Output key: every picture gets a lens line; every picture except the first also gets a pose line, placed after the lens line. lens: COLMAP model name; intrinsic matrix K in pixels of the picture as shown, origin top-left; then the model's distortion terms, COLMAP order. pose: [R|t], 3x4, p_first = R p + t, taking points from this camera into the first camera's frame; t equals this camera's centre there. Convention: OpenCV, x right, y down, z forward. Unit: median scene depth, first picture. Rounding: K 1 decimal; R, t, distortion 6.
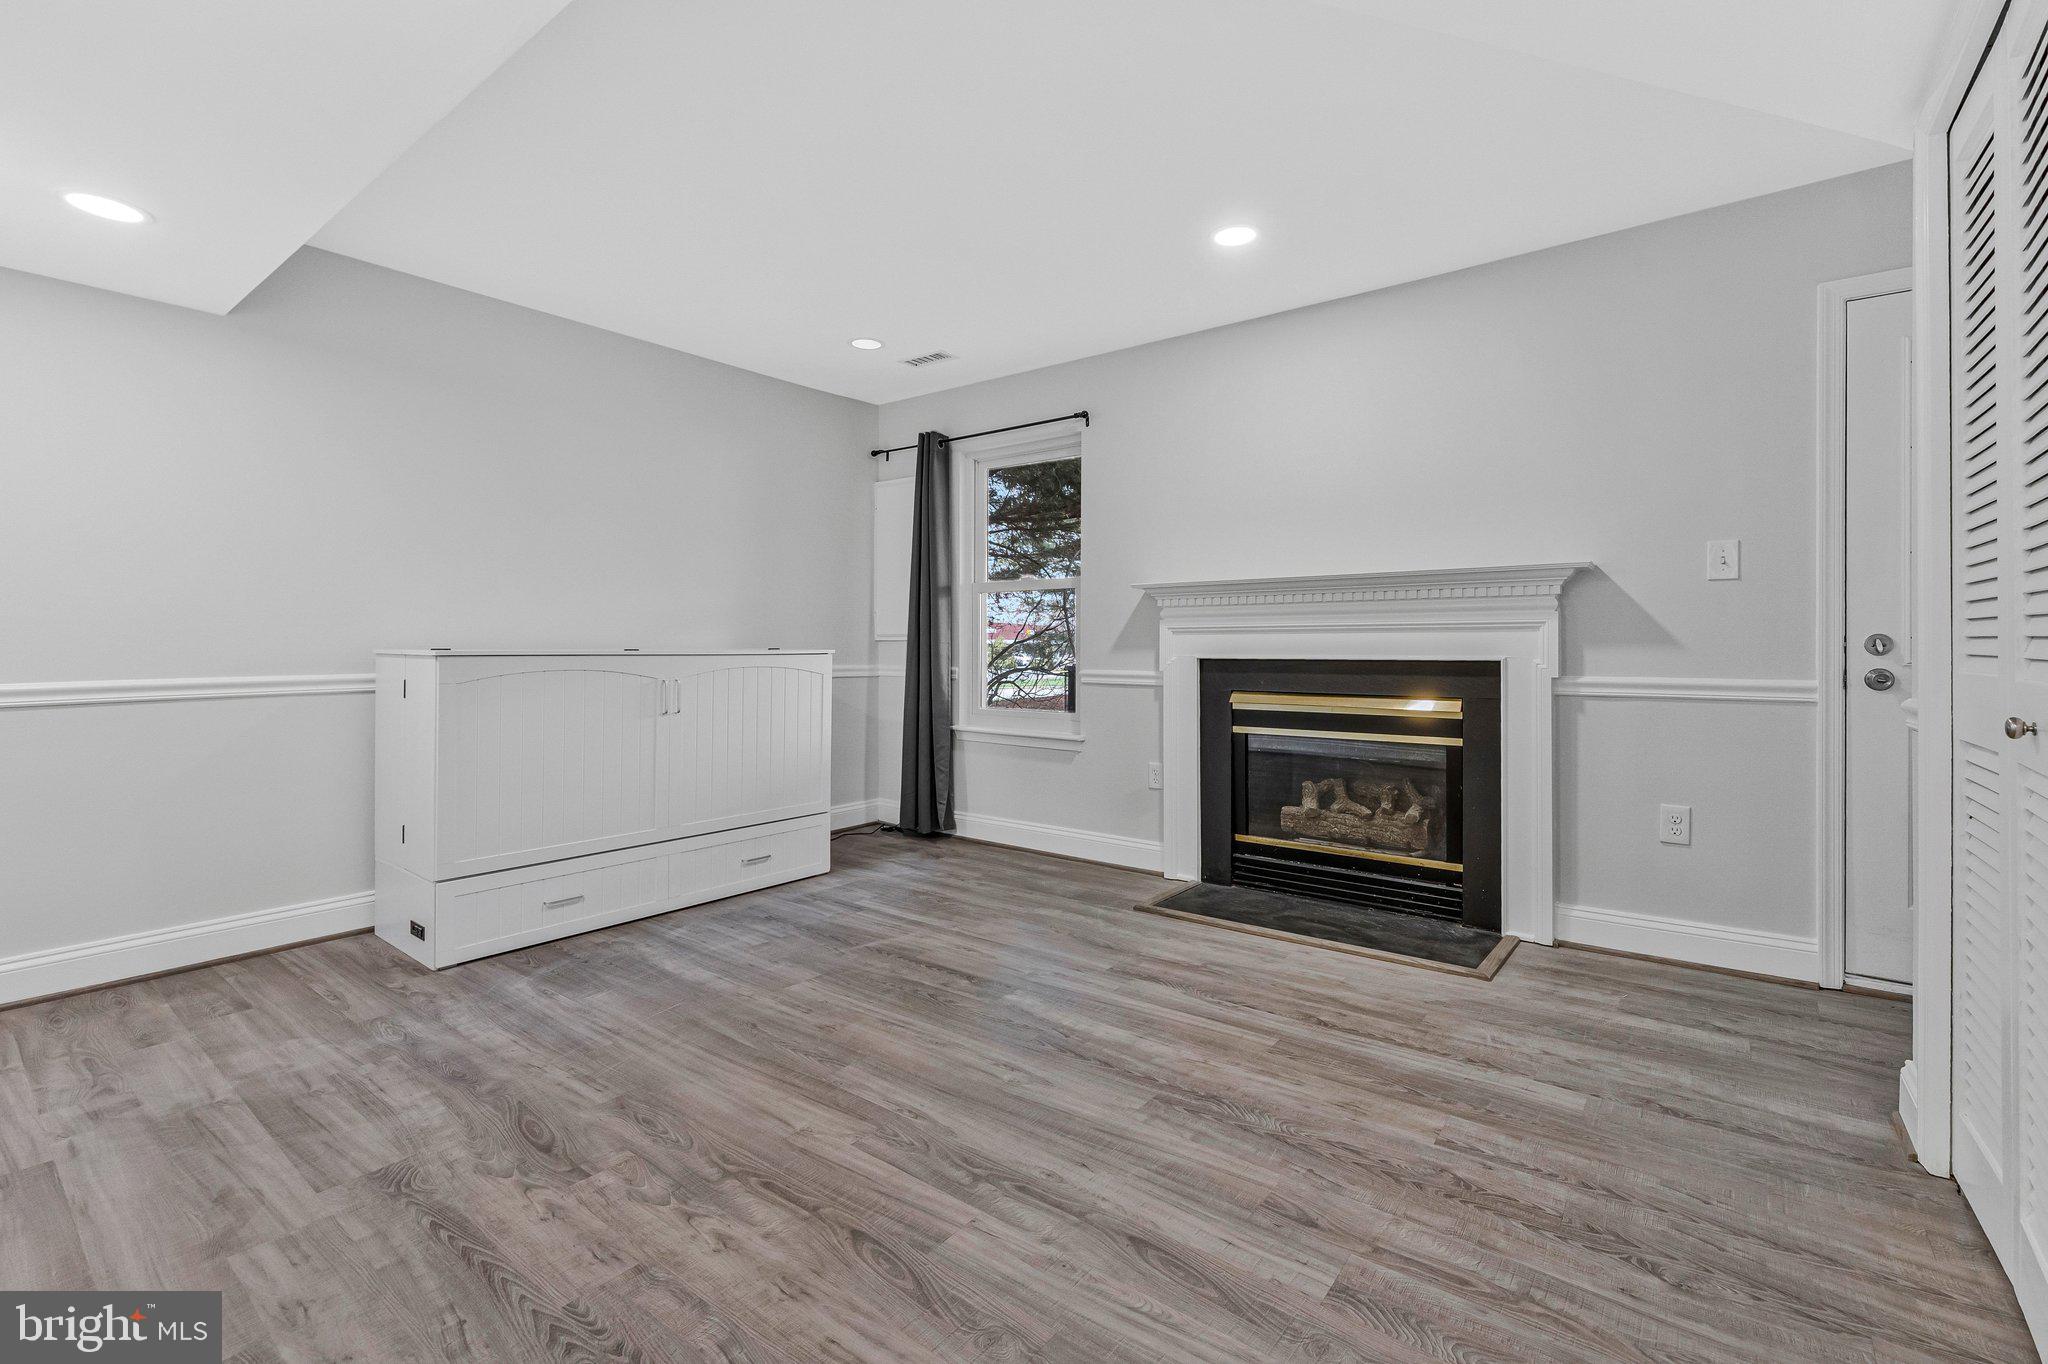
lens RADIAL K [[883.1, 0, 995.3], [0, 883.1, 648.9], [0, 0, 1]] dist [0.000901, -0.001022]
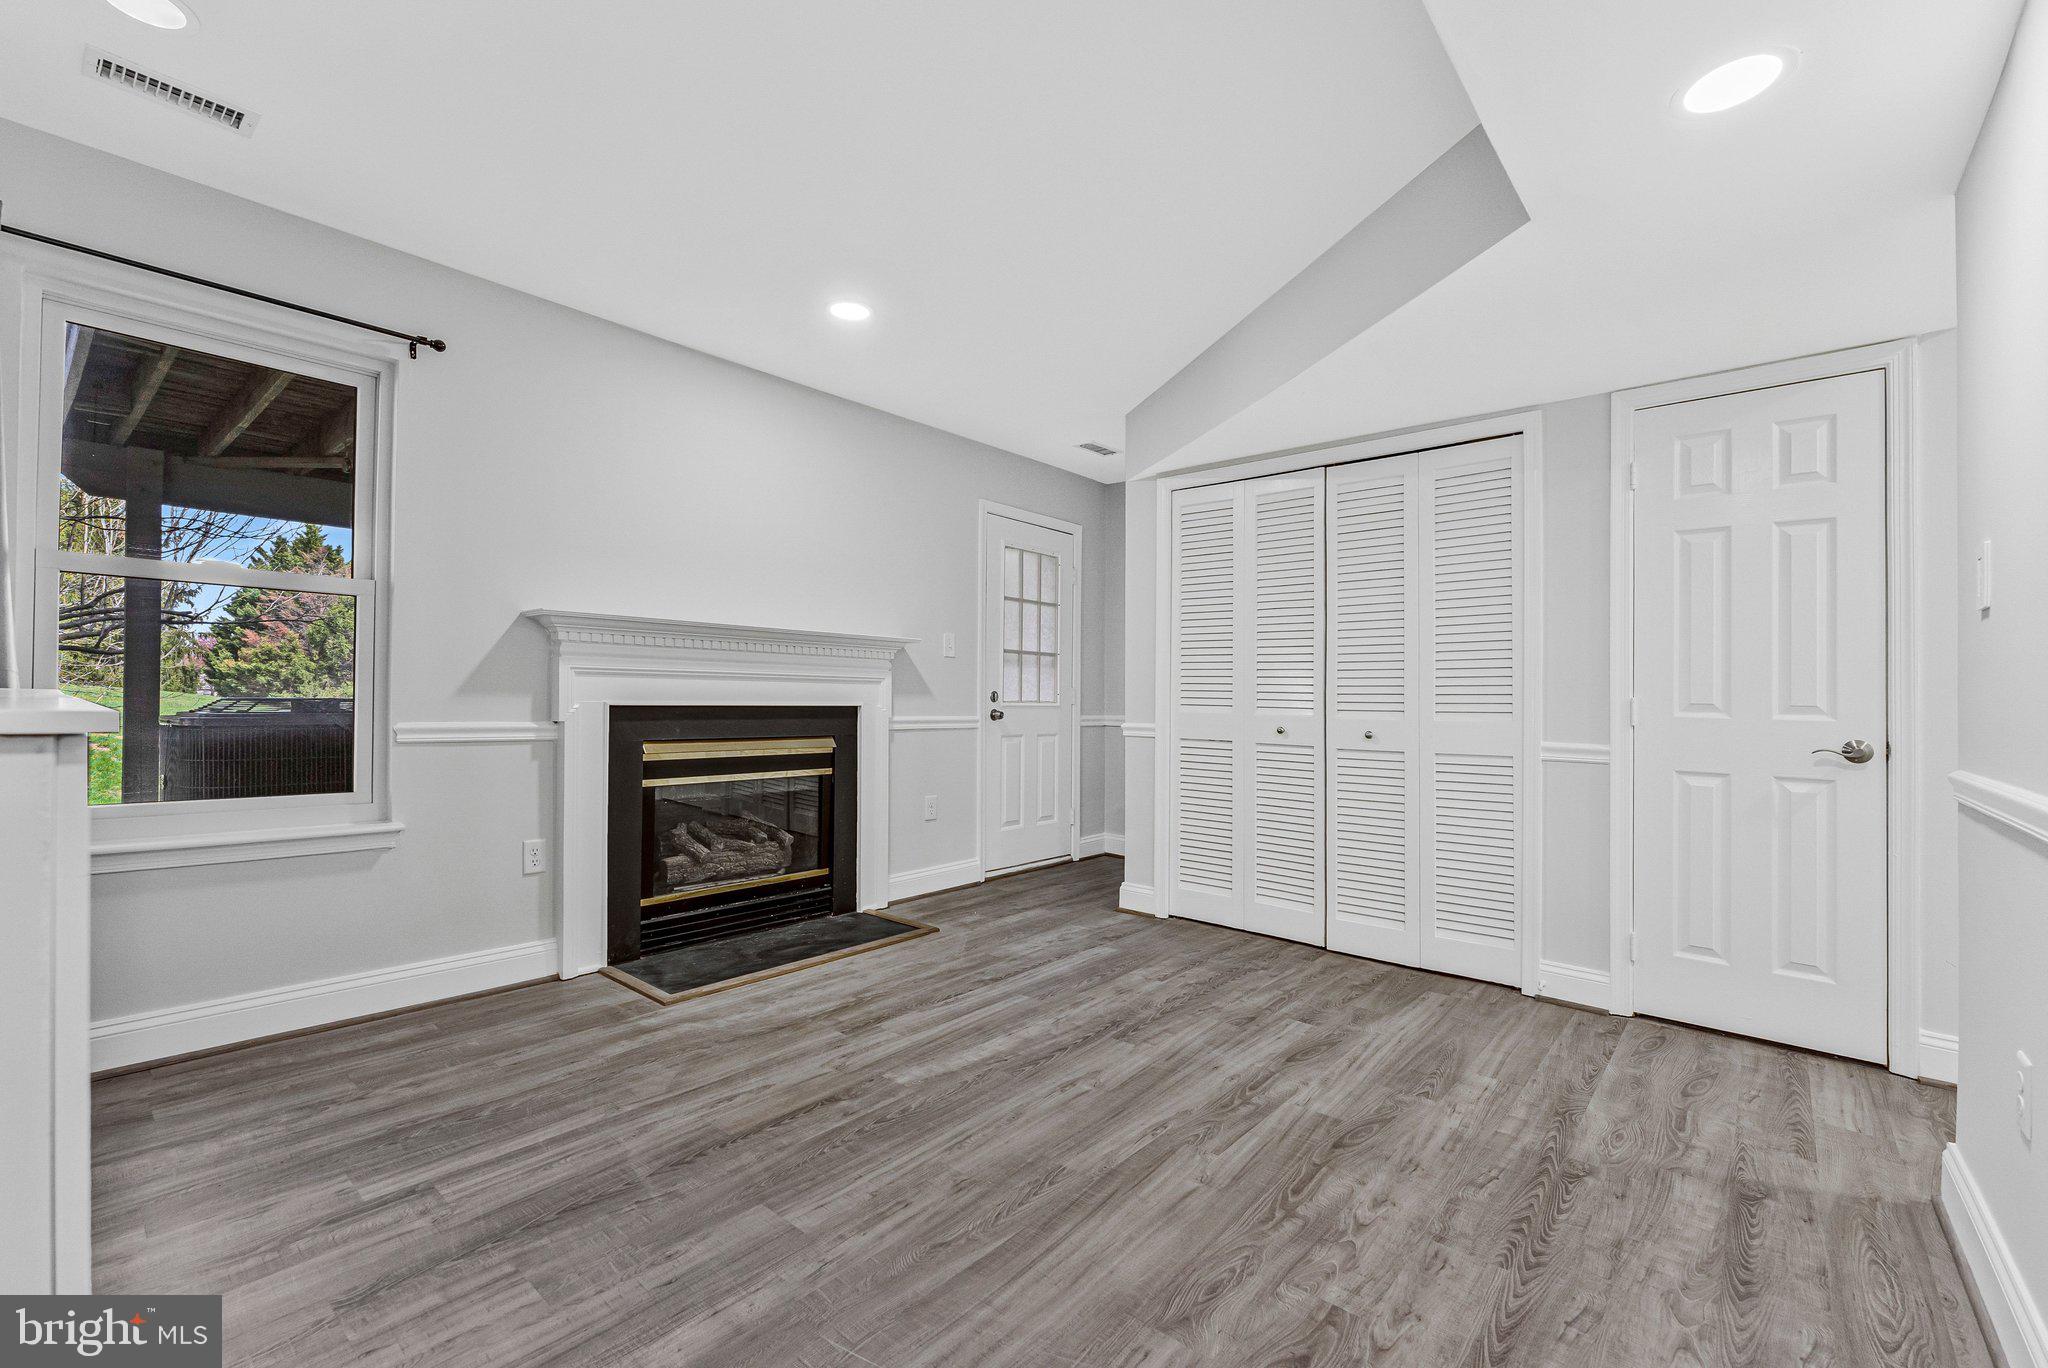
lens RADIAL K [[883.1, 0, 1015.4], [0, 883.1, 688.6], [0, 0, 1]] dist [0.000901, -0.001022]
pose [[0.043074, 0.011068, 0.999011, -0.865036], [-0.014419, 0.999841, -0.010455, -0.002683], [-0.998968, -0.013955, 0.043227, 0.820777]]
